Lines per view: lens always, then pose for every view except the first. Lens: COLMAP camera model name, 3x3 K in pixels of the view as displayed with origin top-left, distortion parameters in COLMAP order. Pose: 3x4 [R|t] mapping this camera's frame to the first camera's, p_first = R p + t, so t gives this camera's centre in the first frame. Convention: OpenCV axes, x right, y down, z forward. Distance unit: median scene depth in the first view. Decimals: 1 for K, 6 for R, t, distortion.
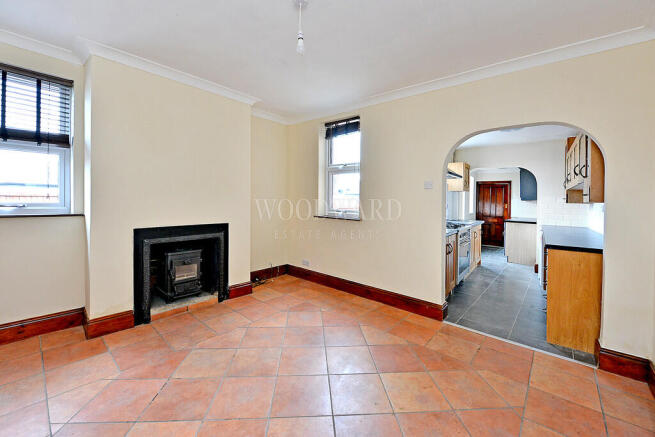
lens RADIAL K [[258.3, 0, 320.6], [0, 258.3, 198.8], [0, 0, 1]] dist [-0.010706, -0.000780]
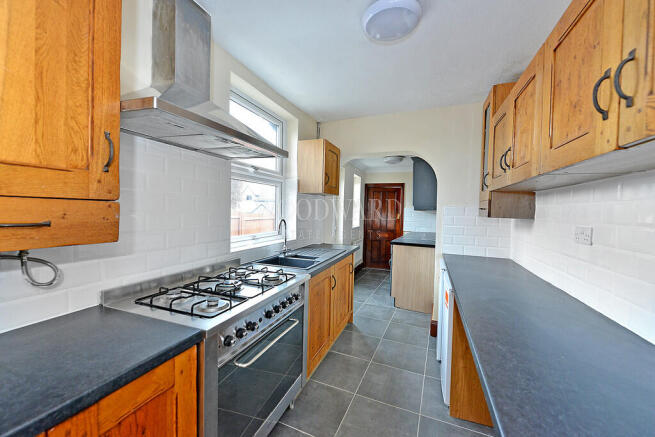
lens RADIAL K [[258.3, 0, 329.5], [0, 258.3, 218.1], [0, 0, 1]] dist [-0.010706, -0.000780]
pose [[0.943131, -0.018288, 0.331919, 0.041064], [0.001936, 0.998771, 0.049529, -0.000732], [-0.332417, -0.046069, 0.942007, 0.051575]]
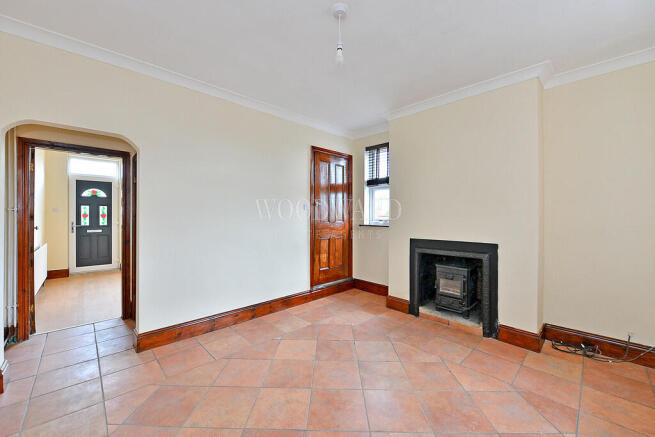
lens RADIAL K [[258.3, 0, 331.0], [0, 258.3, 220.9], [0, 0, 1]] dist [-0.010706, -0.000780]
pose [[-0.063797, -0.009823, -0.997915, 0.669628], [-0.003021, 0.999949, -0.009650, 0.046616], [0.997958, 0.002399, -0.063823, 0.769102]]
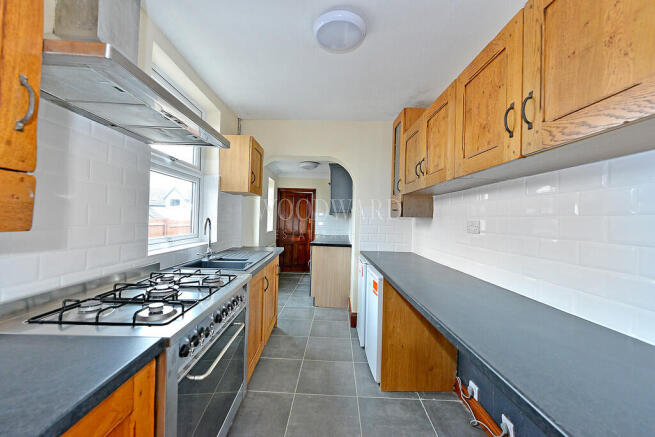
lens RADIAL K [[258.3, 0, 327.6], [0, 258.3, 218.7], [0, 0, 1]] dist [-0.010706, -0.000780]
pose [[0.752695, -0.004980, 0.658350, 0.035646], [-0.010921, 0.999739, 0.020049, 0.000803], [-0.658278, -0.022281, 0.752445, 0.054120]]
